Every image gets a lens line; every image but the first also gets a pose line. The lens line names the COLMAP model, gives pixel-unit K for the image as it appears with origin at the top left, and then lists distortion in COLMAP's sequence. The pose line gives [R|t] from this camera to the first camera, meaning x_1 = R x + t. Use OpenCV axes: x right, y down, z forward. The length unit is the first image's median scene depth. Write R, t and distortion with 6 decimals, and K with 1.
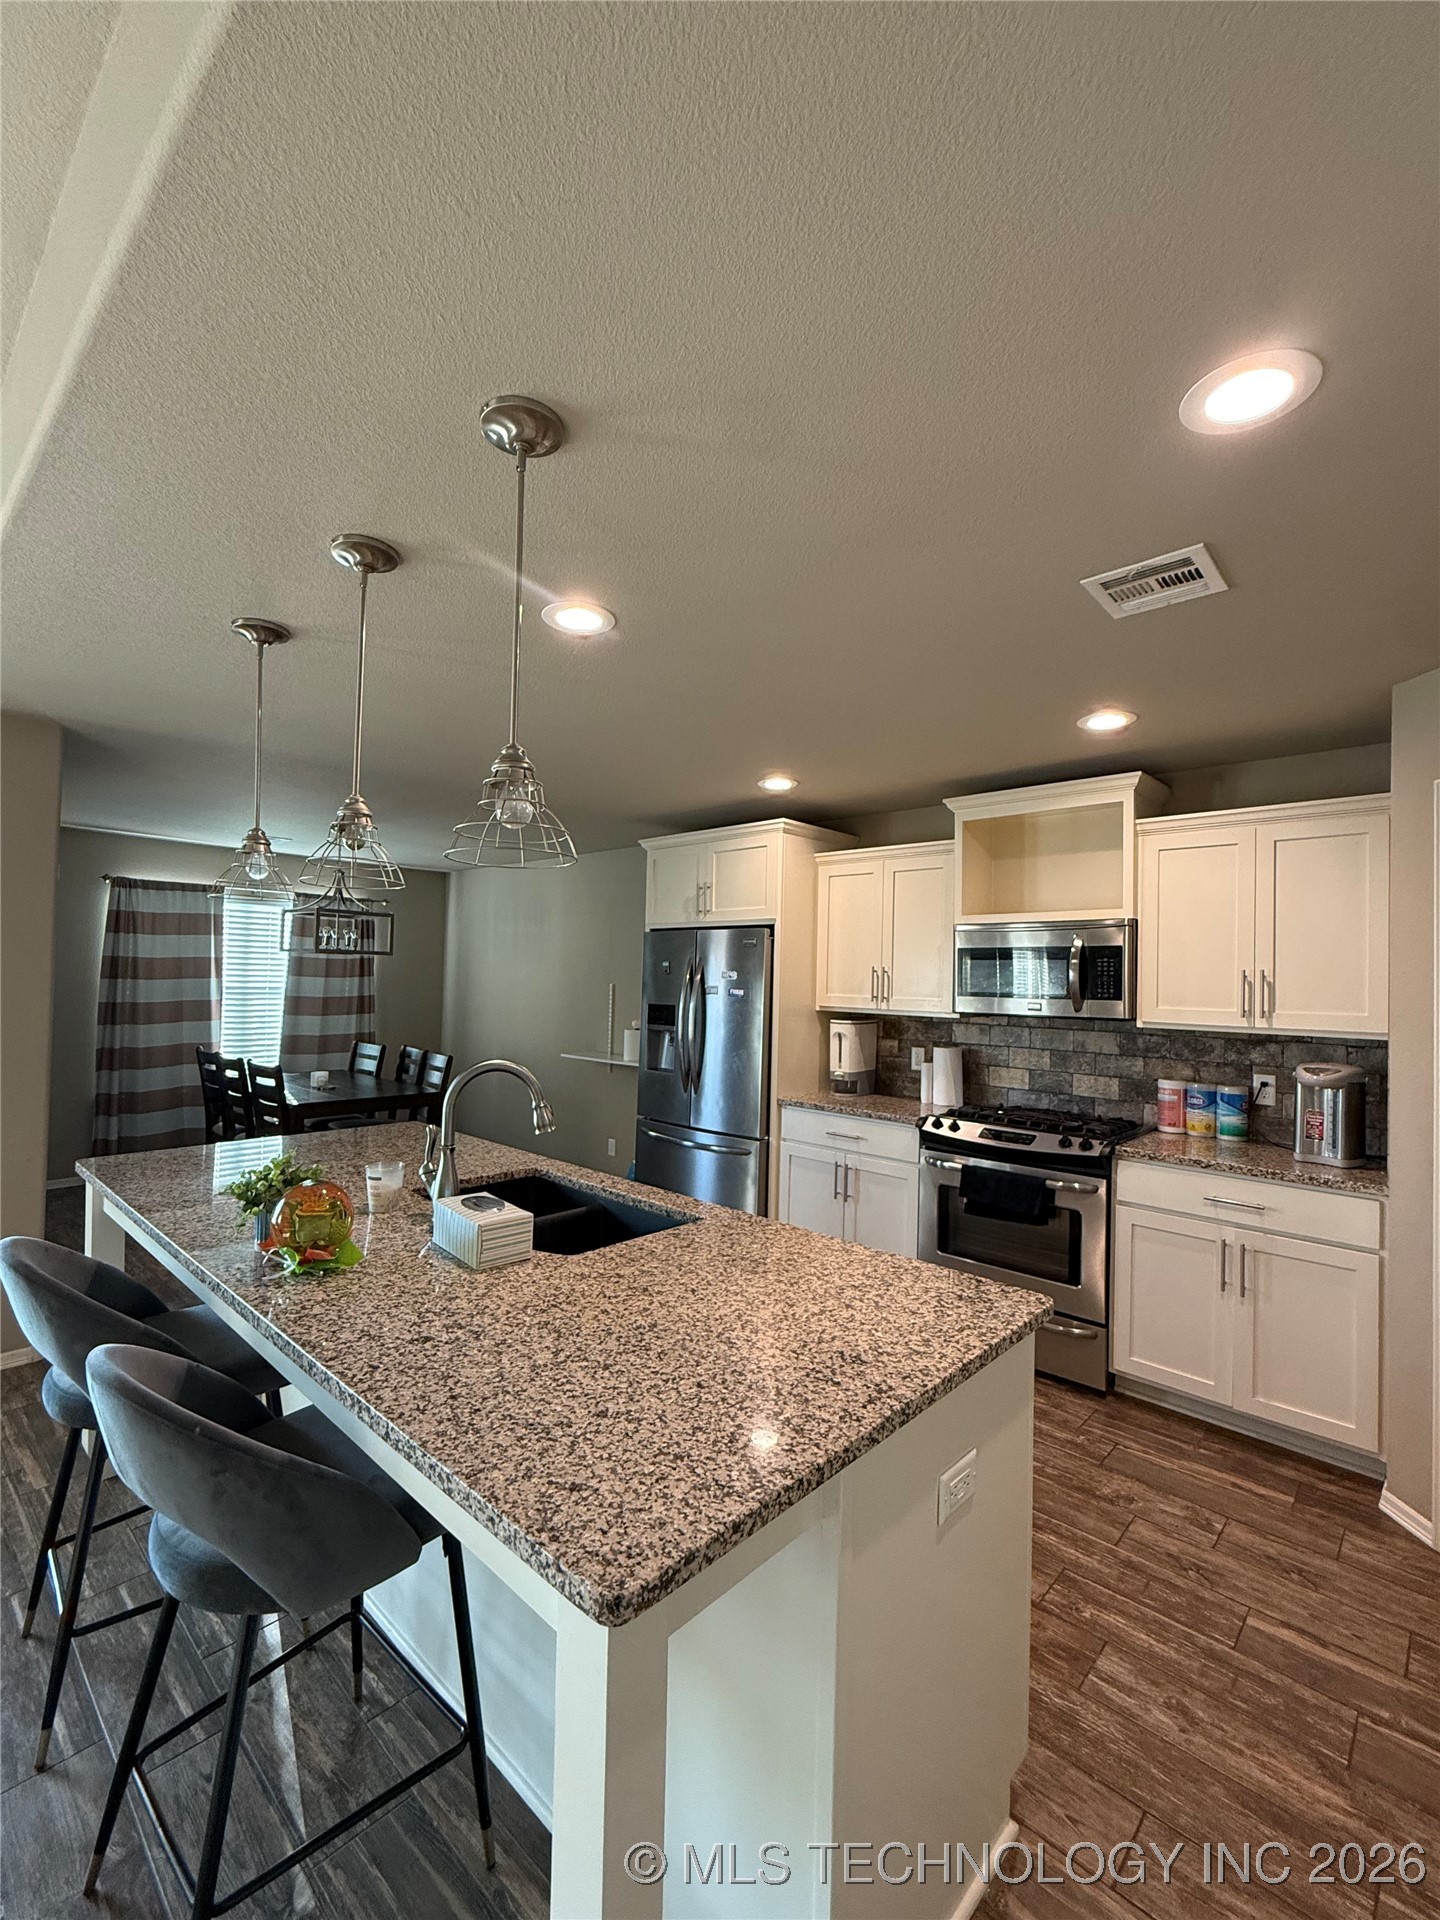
lens RADIAL K [[842.1, 0, 724.4], [0, 842.1, 961.6], [0, 0, 1]] dist [0.001608, 0.000080]
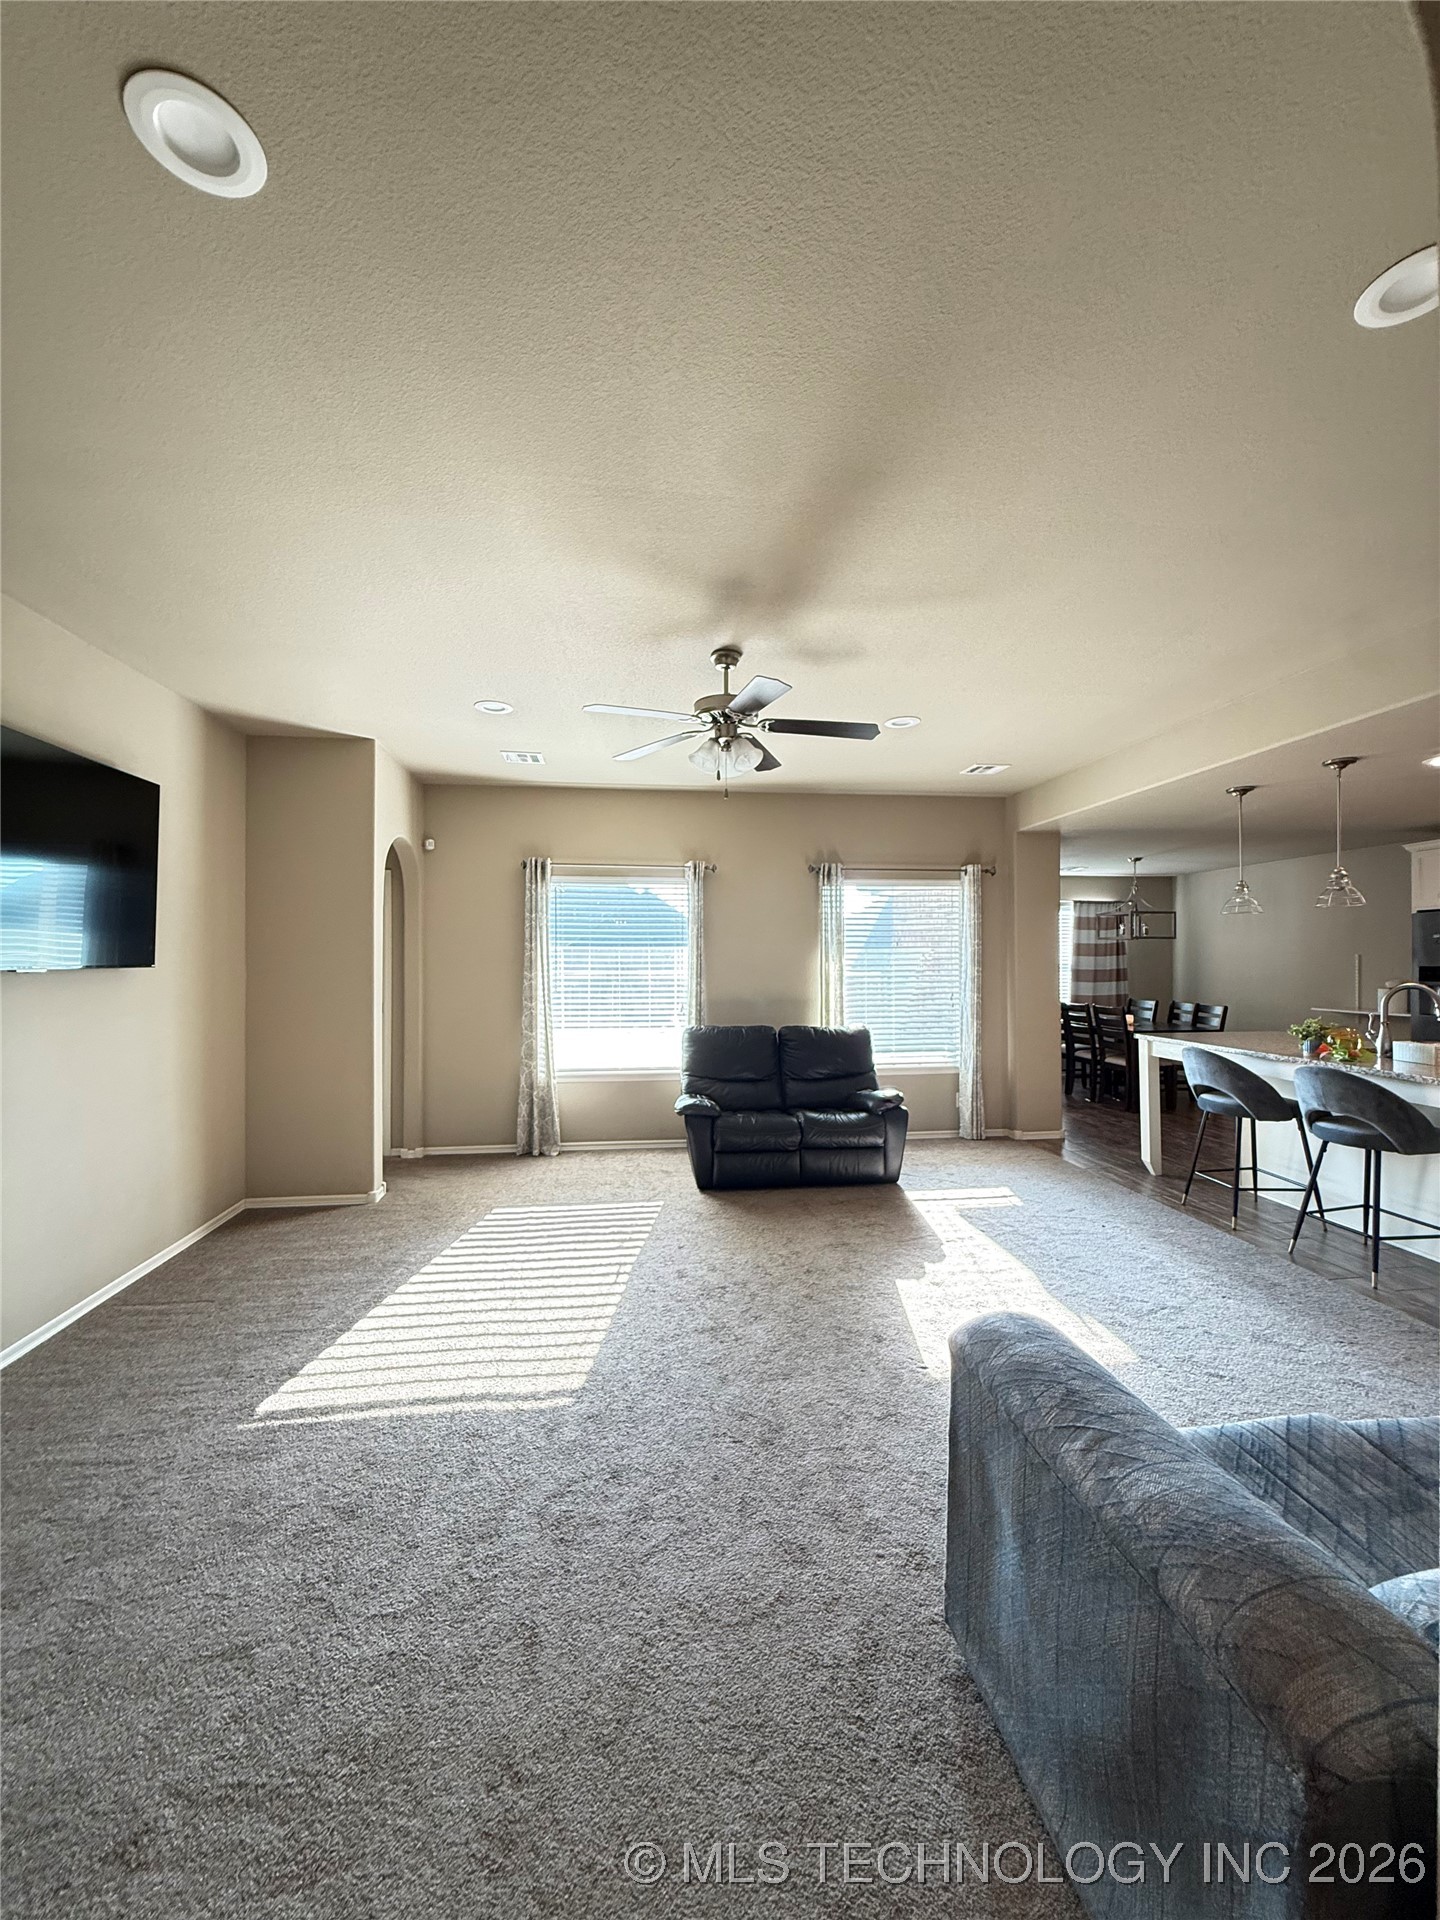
lens RADIAL K [[772.0, 0, 716.0], [0, 772.0, 953.1], [0, 0, 1]] dist [0.004421, -0.001607]
pose [[0.759169, -0.031556, -0.650128, -0.109007], [0.035918, 0.999333, -0.006563, -0.002629], [0.649902, -0.018368, 0.759796, -0.527542]]
